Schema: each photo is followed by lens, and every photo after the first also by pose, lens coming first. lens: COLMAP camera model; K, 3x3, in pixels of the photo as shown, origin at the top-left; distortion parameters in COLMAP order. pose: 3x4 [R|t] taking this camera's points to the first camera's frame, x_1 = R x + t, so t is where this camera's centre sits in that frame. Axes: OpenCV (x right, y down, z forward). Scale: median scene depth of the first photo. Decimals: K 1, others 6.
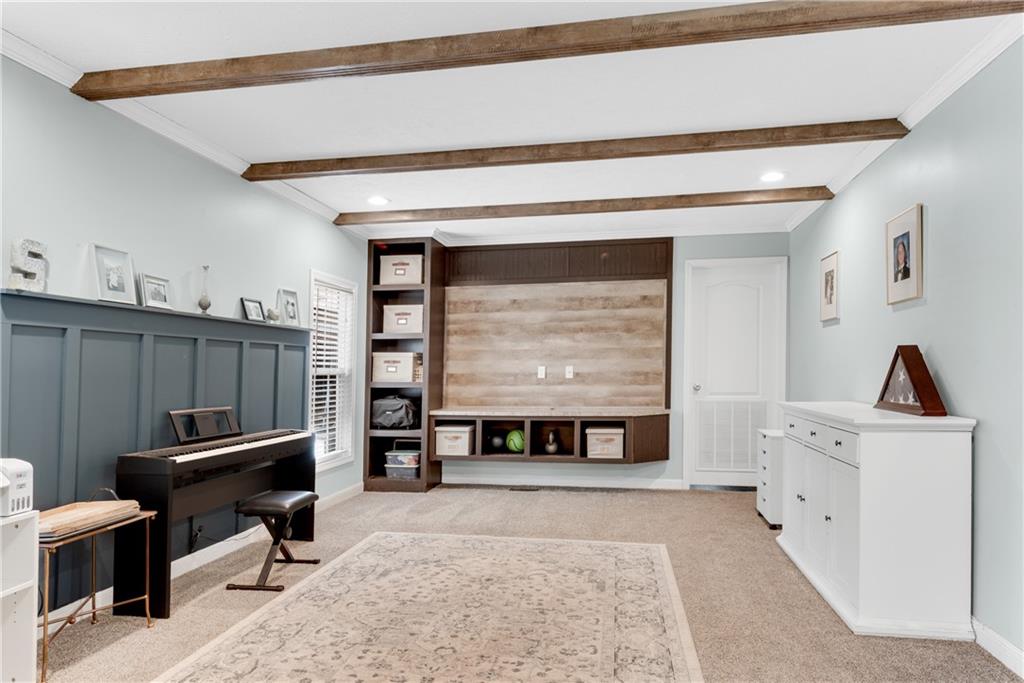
lens RADIAL K [[648.2, 0, 513.3], [0, 648.2, 365.9], [0, 0, 1]] dist [0.022887, -0.003194]
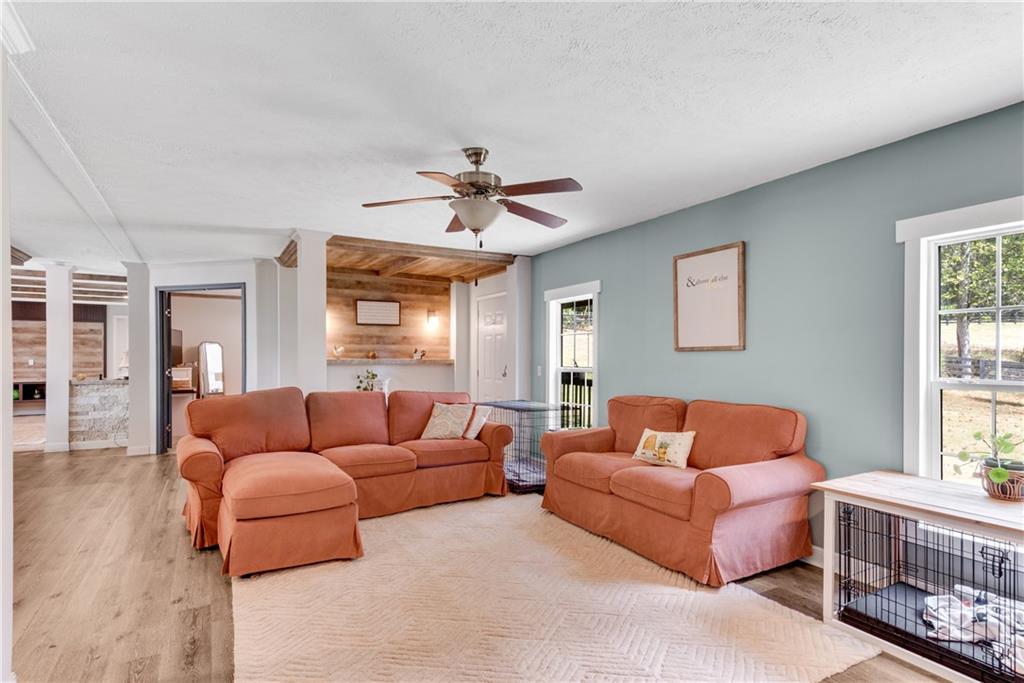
lens RADIAL K [[532.0, 0, 543.4], [0, 532.0, 364.8], [0, 0, 1]] dist [-0.000202, 0.003972]
pose [[0.749340, -0.003997, 0.662174, 0.149633], [-0.009806, 0.999805, 0.017132, -0.029927], [-0.662113, -0.019331, 0.749154, -1.495748]]
